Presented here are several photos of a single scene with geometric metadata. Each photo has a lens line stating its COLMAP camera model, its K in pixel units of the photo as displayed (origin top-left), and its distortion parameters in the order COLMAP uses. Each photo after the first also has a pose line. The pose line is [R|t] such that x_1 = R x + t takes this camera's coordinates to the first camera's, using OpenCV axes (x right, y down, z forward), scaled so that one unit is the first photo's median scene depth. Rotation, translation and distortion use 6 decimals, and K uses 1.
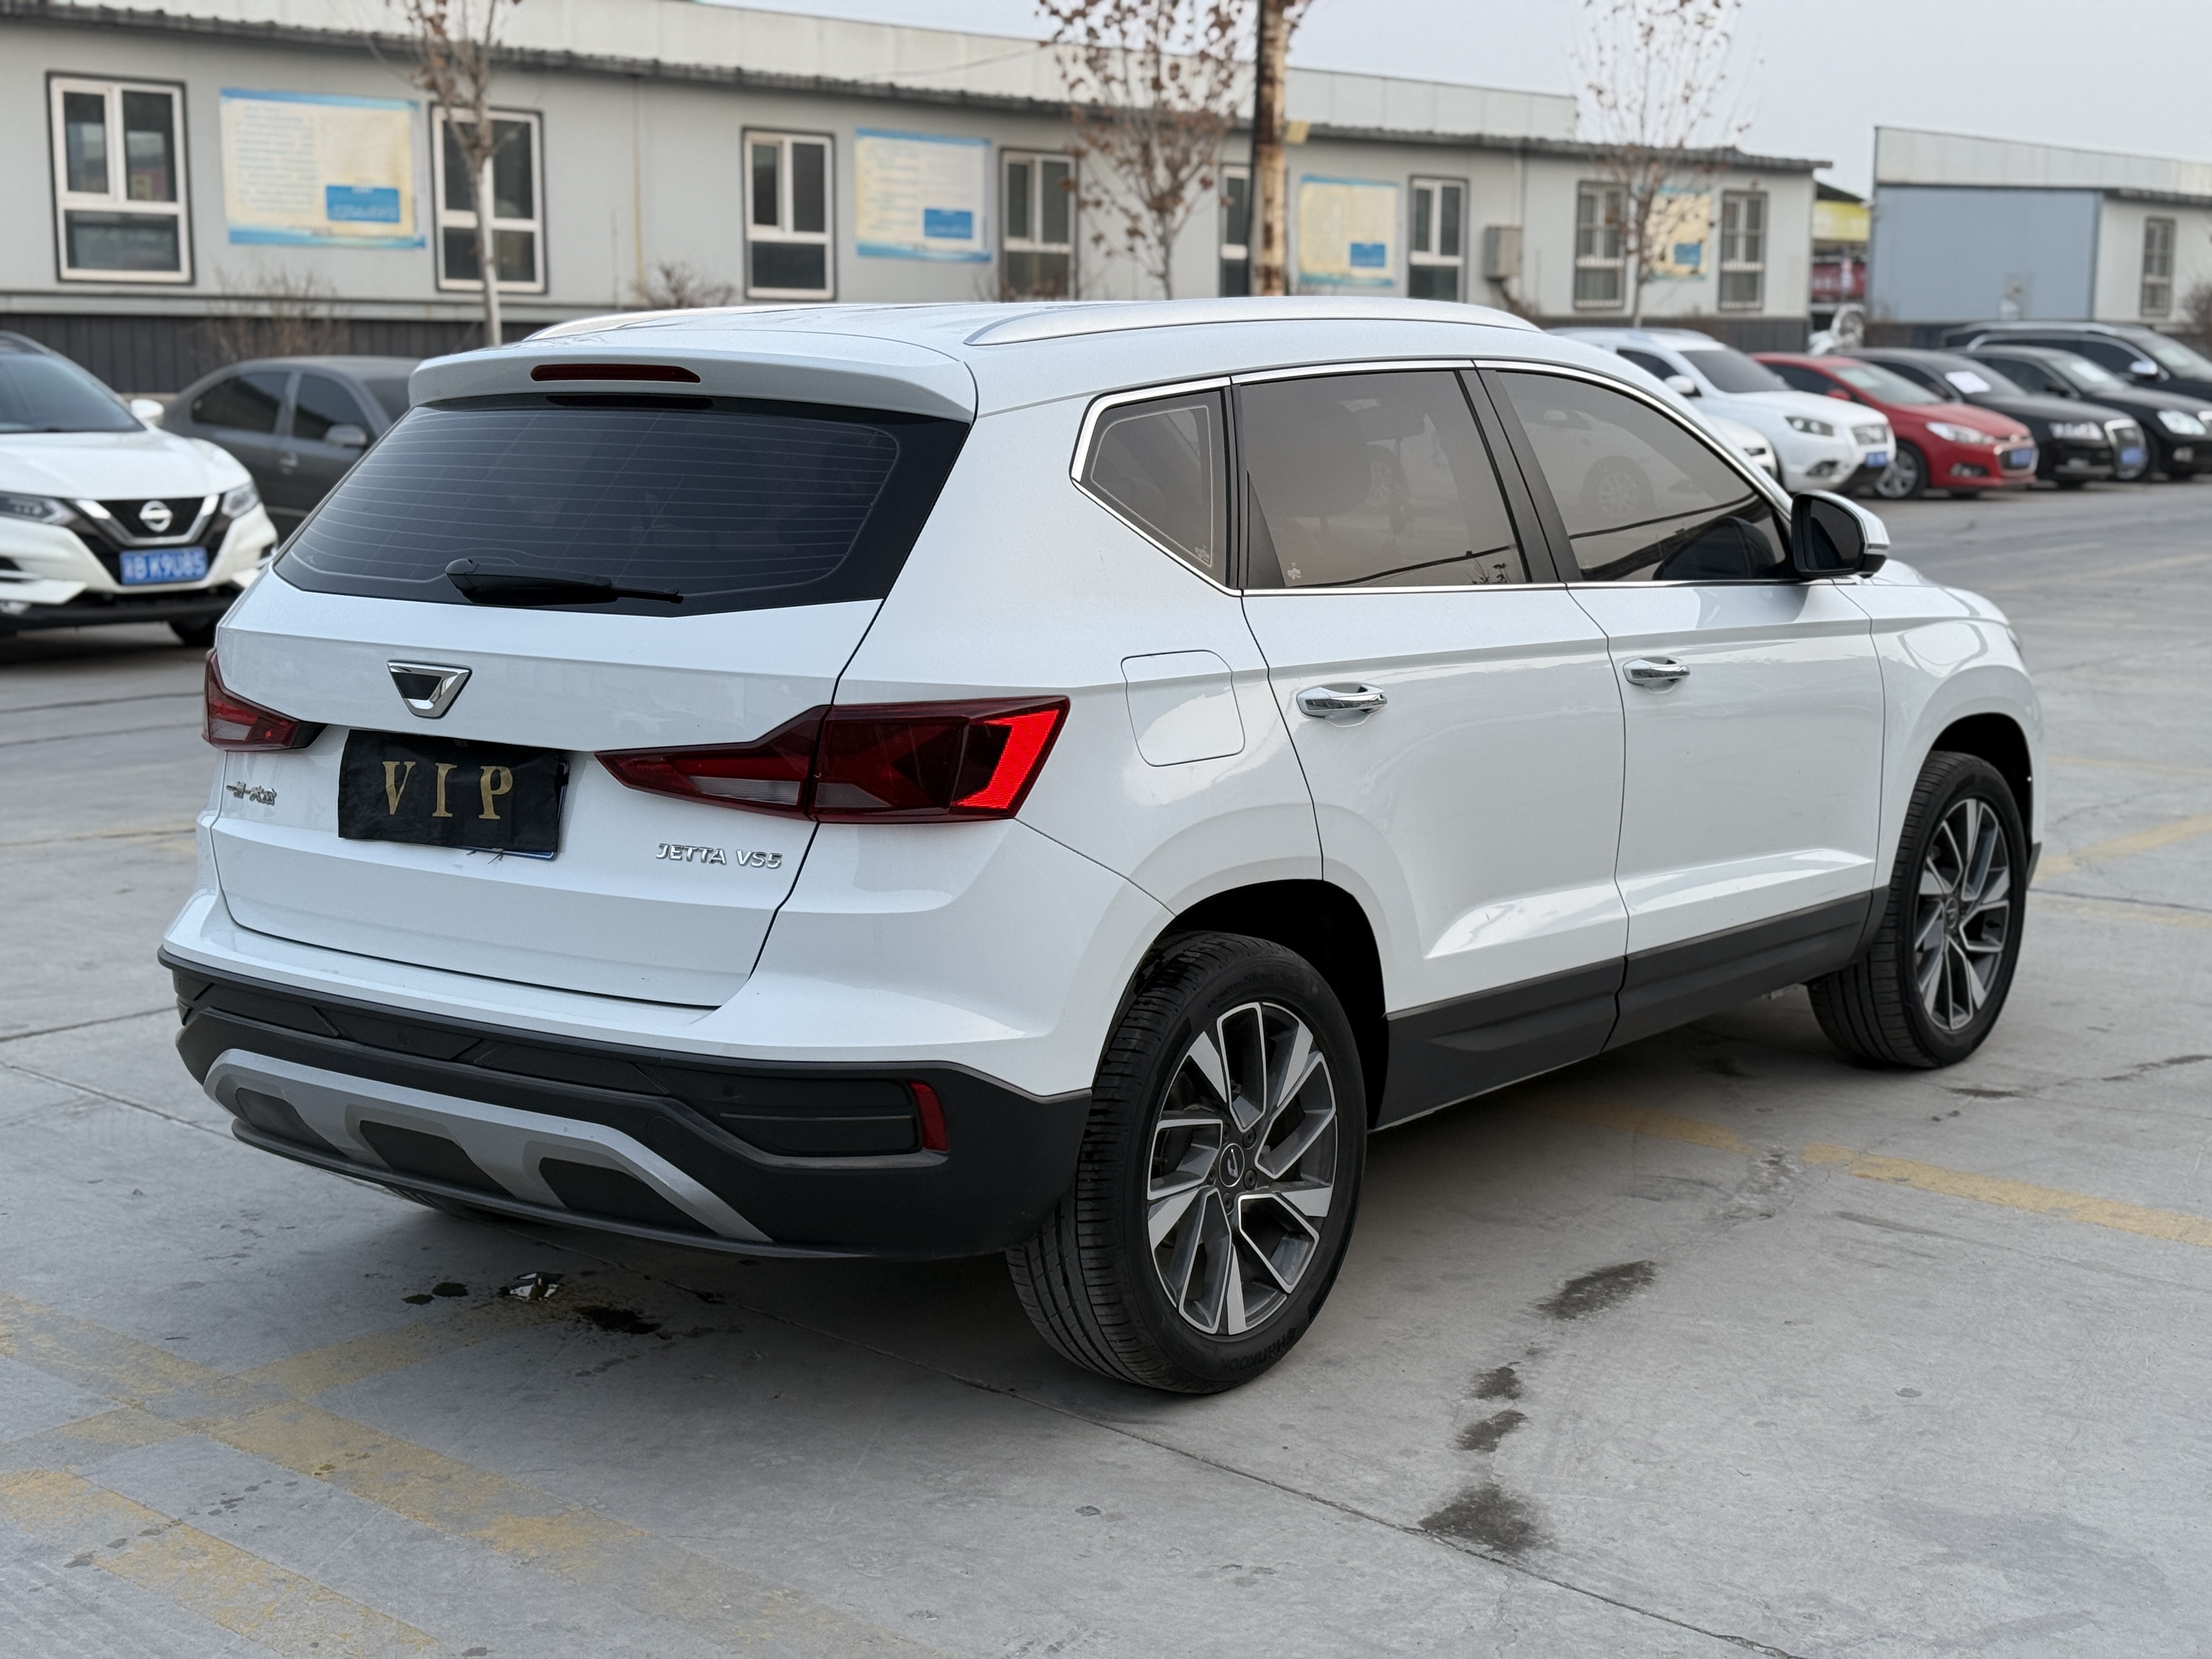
lens RADIAL K [[3117.3, 0, 1044.6], [0, 3117.3, 1030.2], [0, 0, 1]] dist [0.110271, -0.122417]
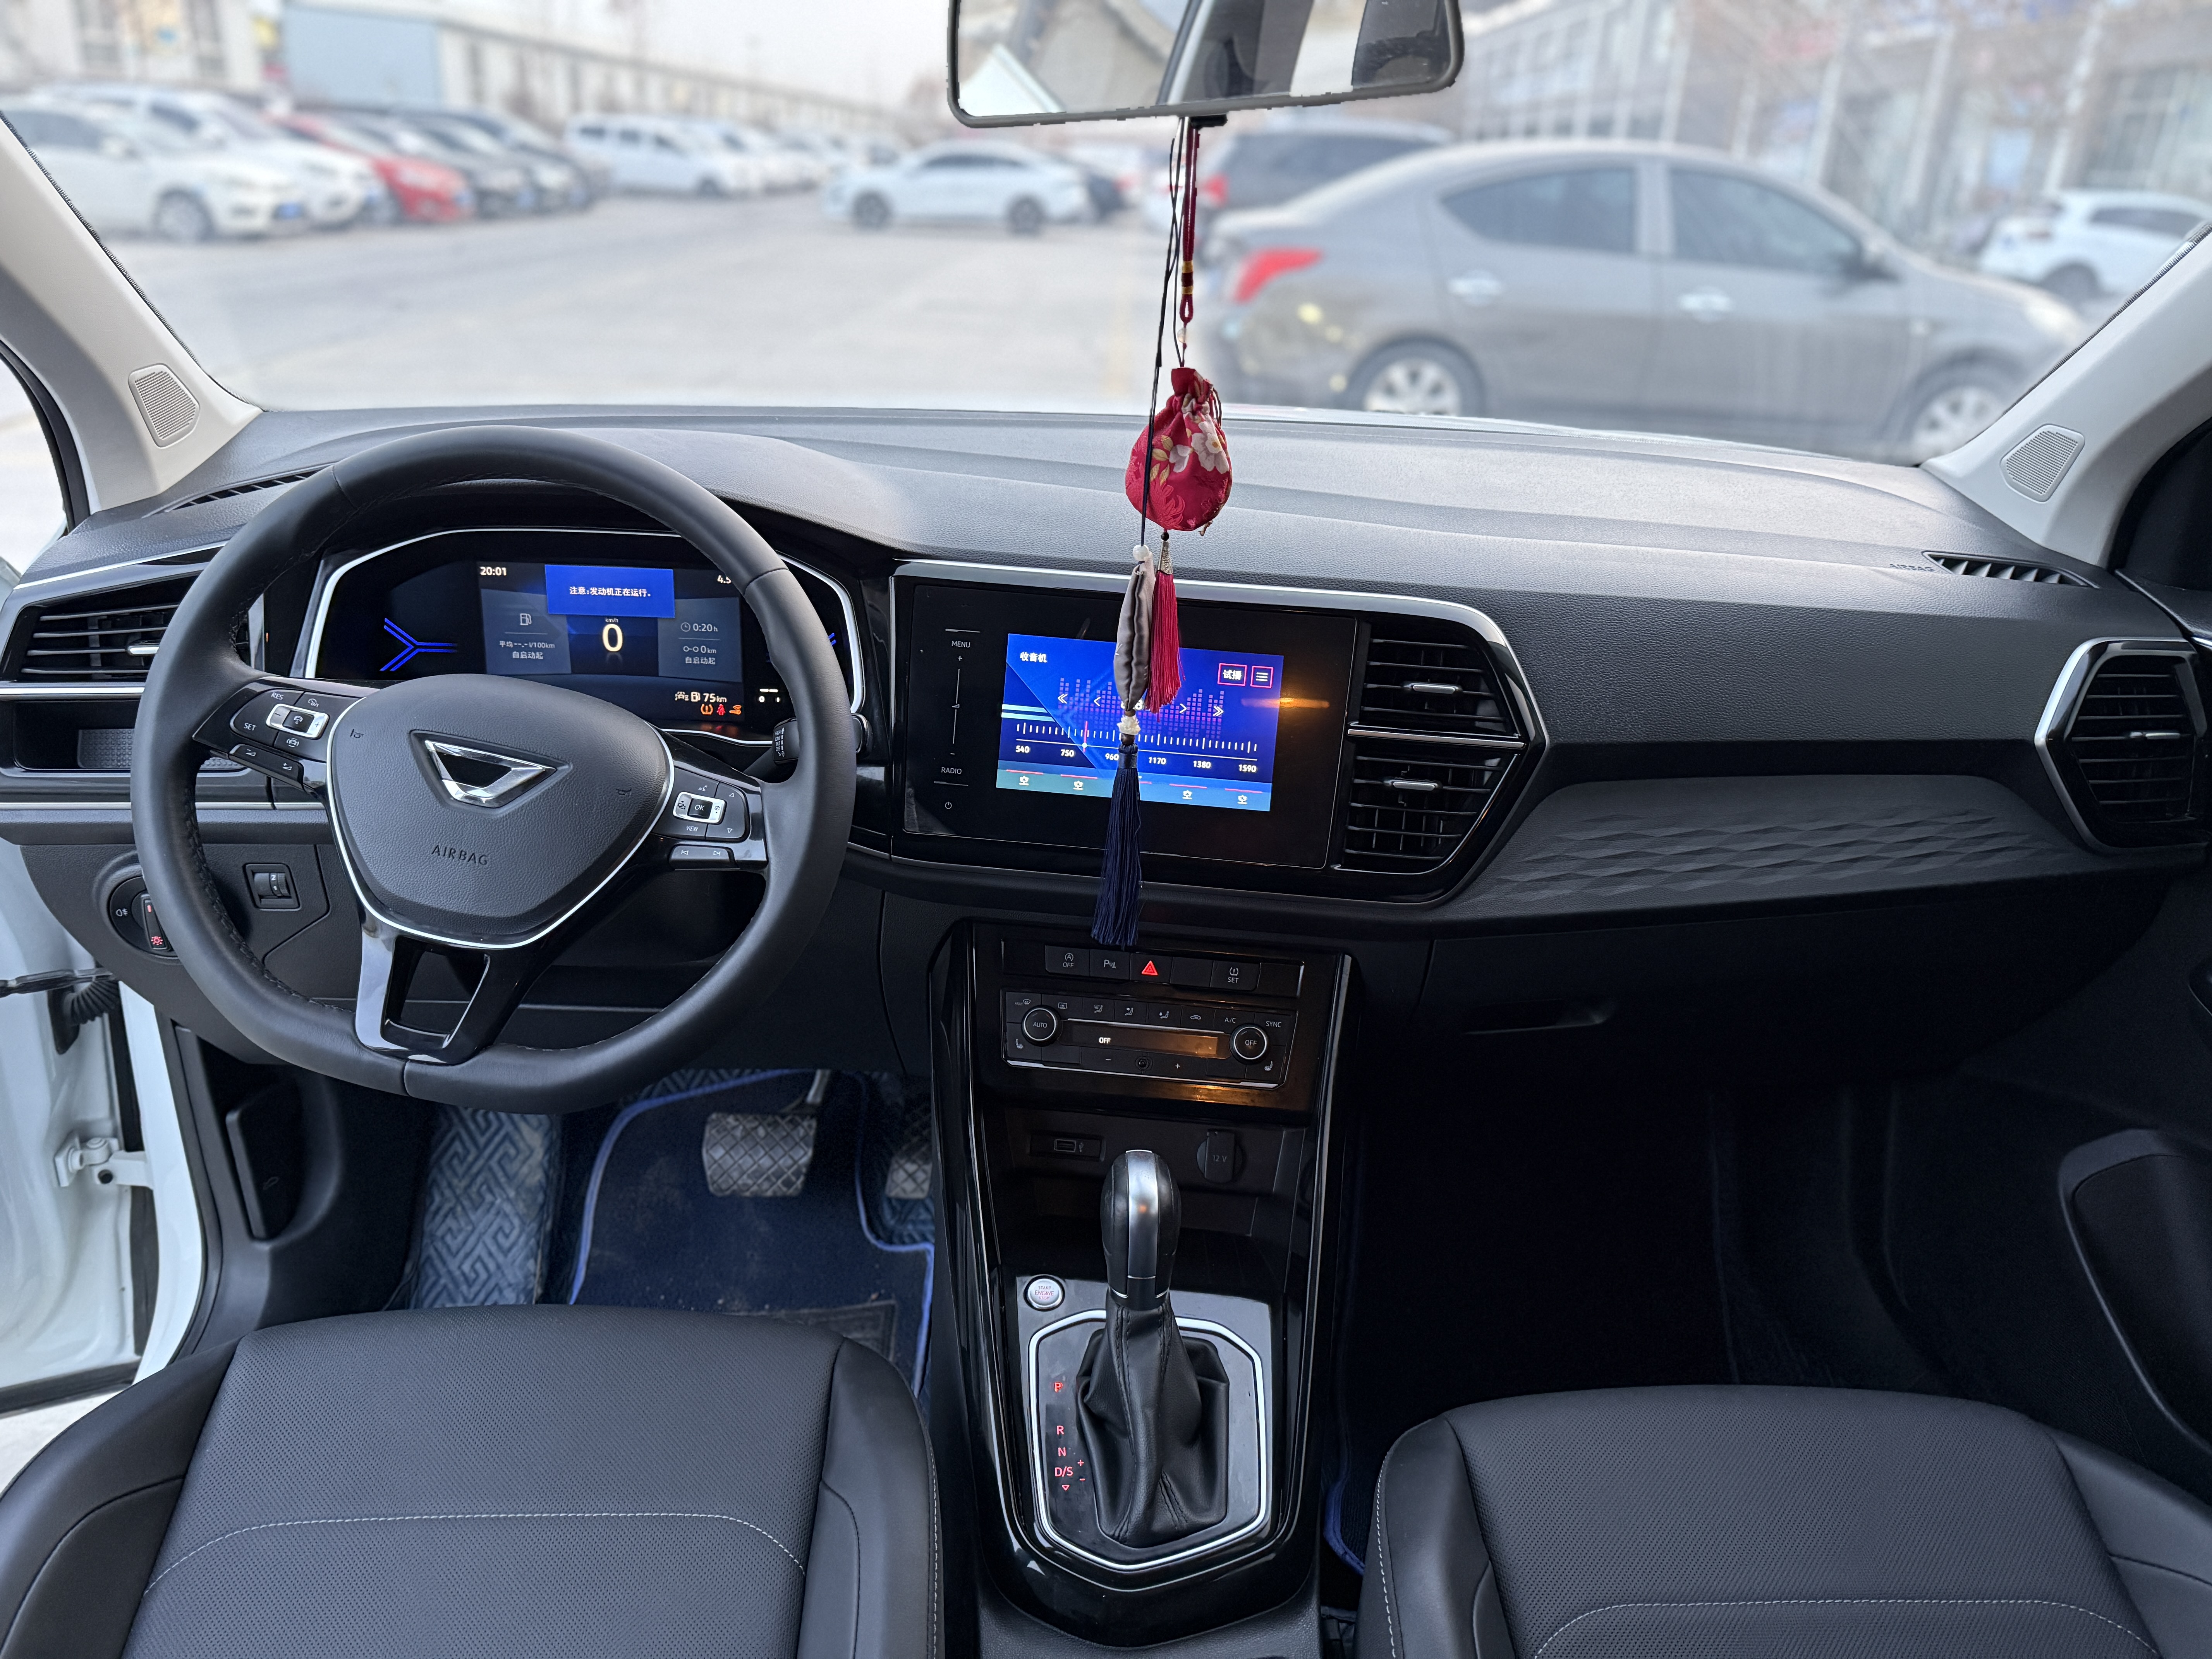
lens RADIAL K [[1624.6, 0, 1058.3], [0, 1624.6, 823.6], [0, 0, 1]] dist [-0.000631, -0.004122]
pose [[0.767813, -0.210520, 0.605099, 0.014713], [0.093075, 0.971105, 0.219754, -0.184240], [-0.633877, -0.112410, 0.765221, 1.003814]]
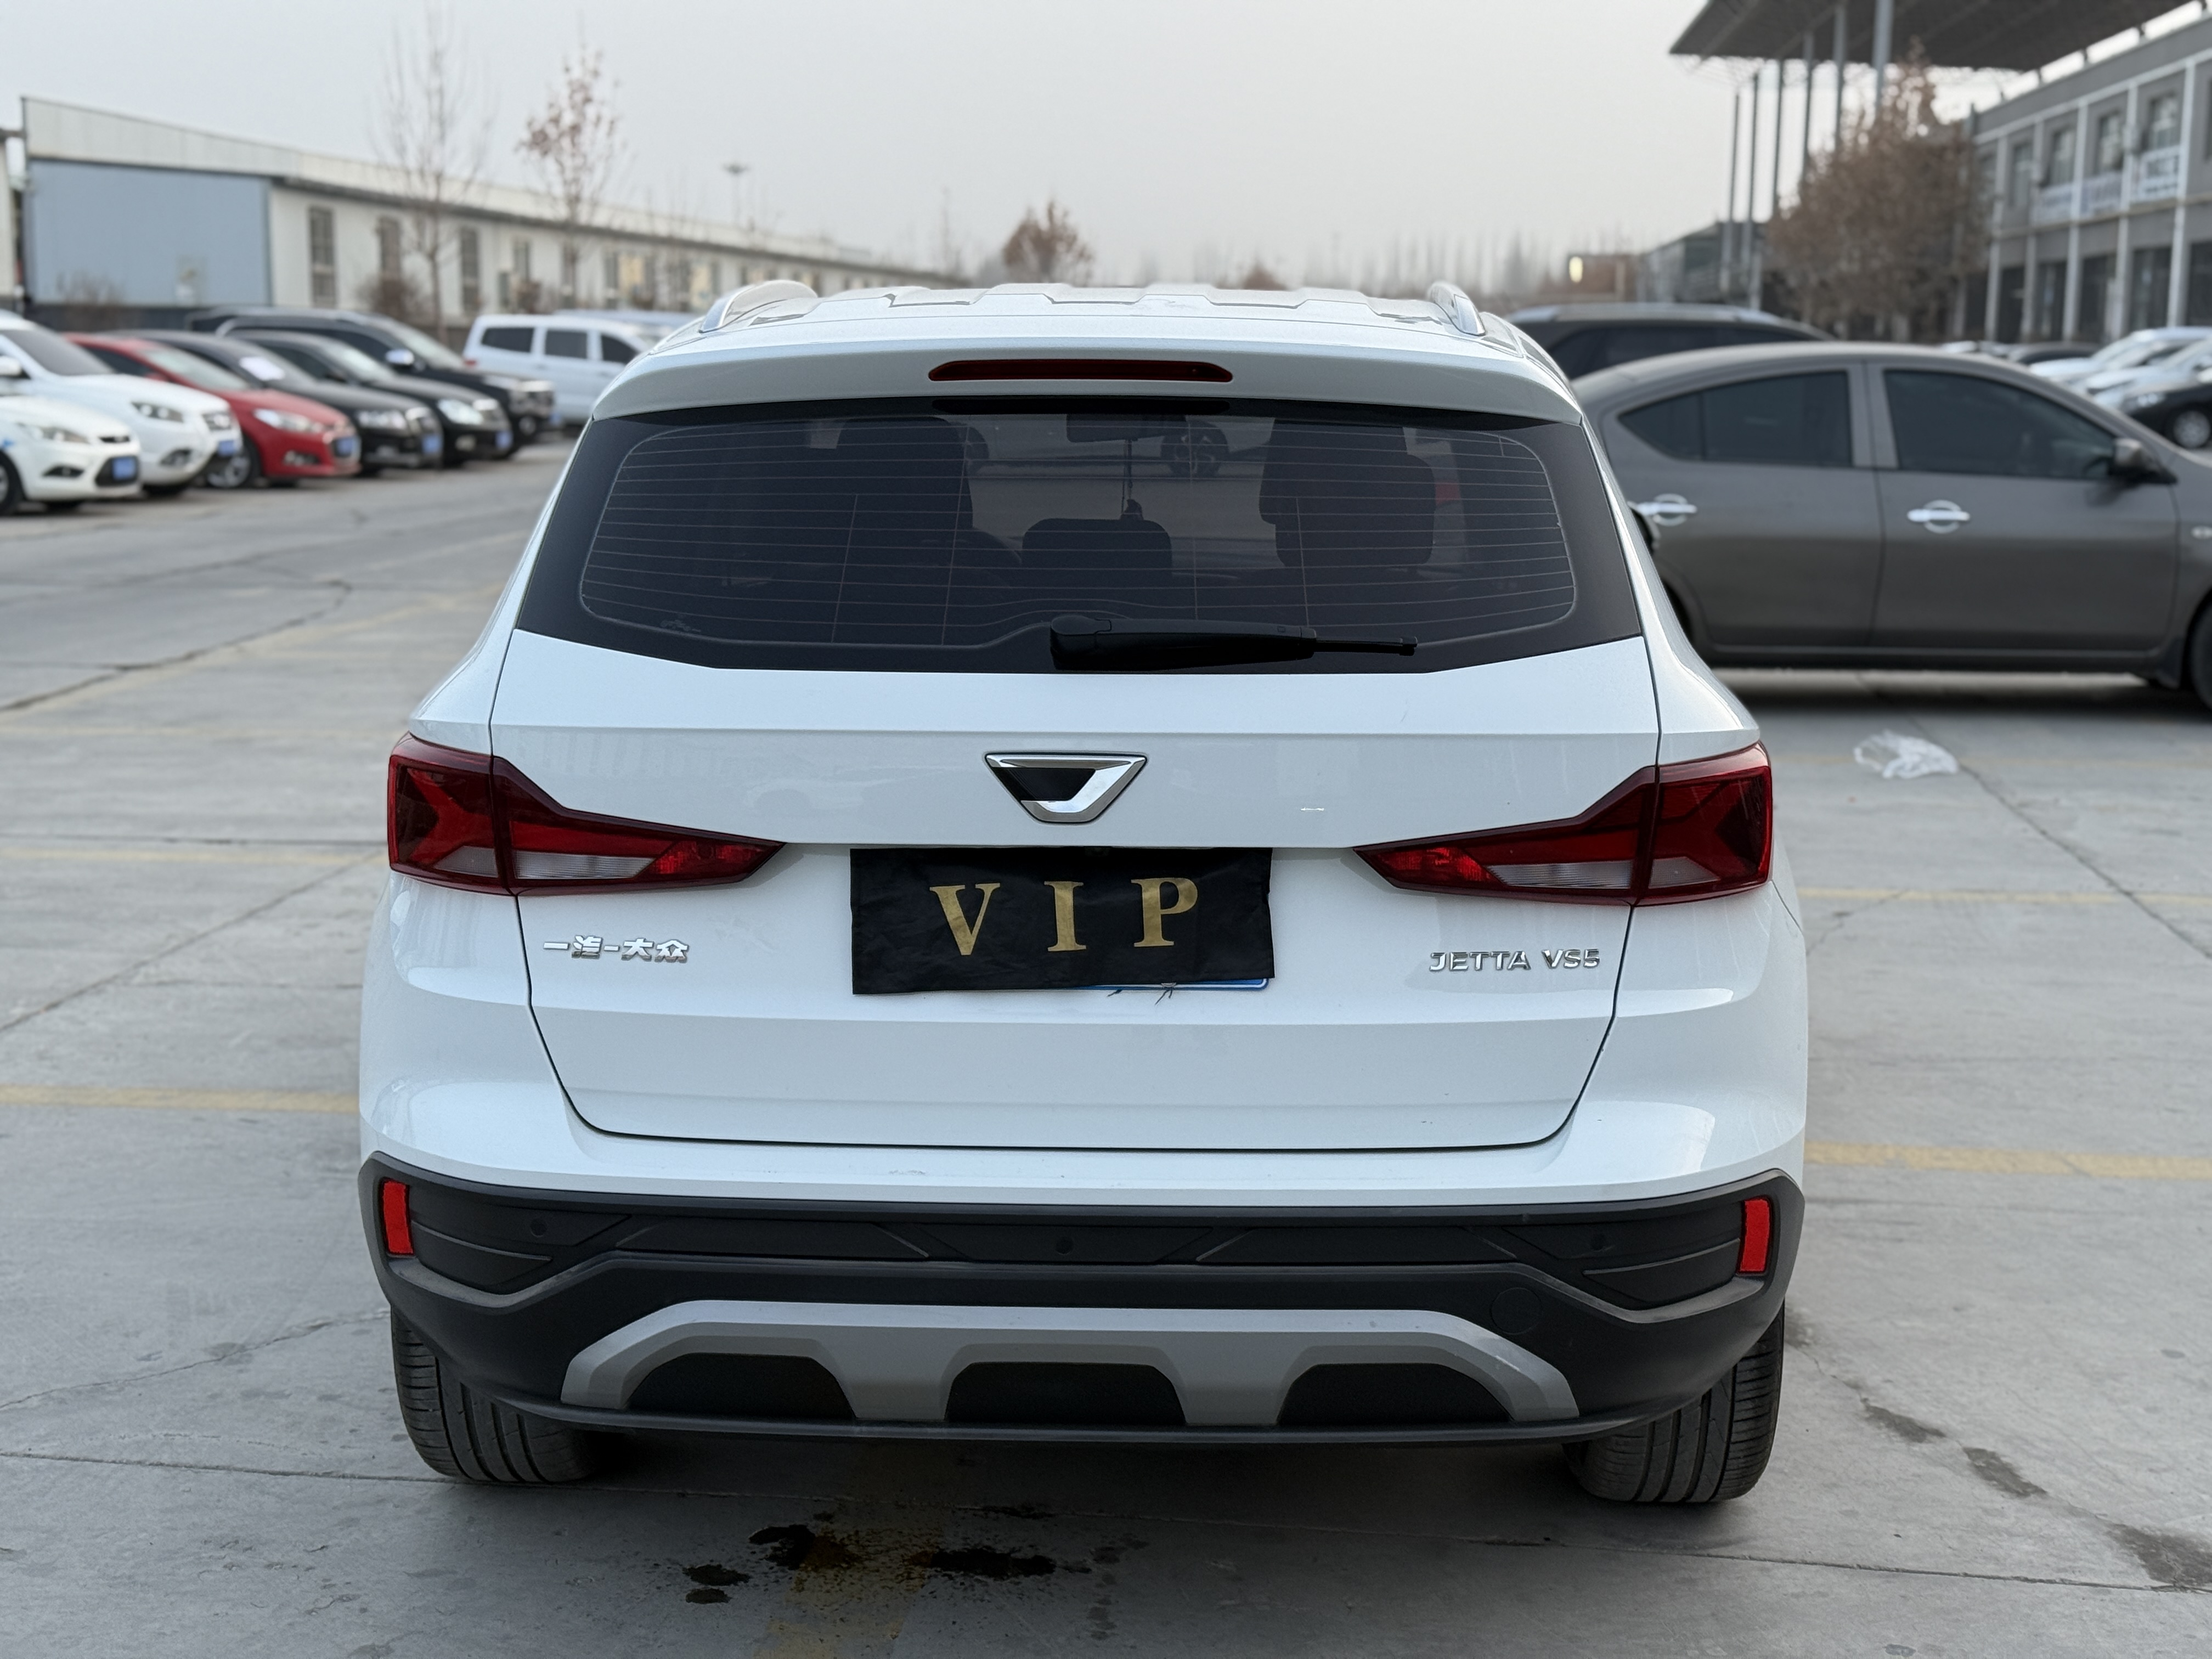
lens RADIAL K [[3156.5, 0, 1108.3], [0, 3156.5, 981.2], [0, 0, 1]] dist [0.135366, -0.280348]
pose [[0.800036, -0.110900, 0.589613, -0.507463], [0.118002, 0.992657, 0.026593, -0.063426], [-0.588233, 0.048301, 0.807248, 0.293466]]
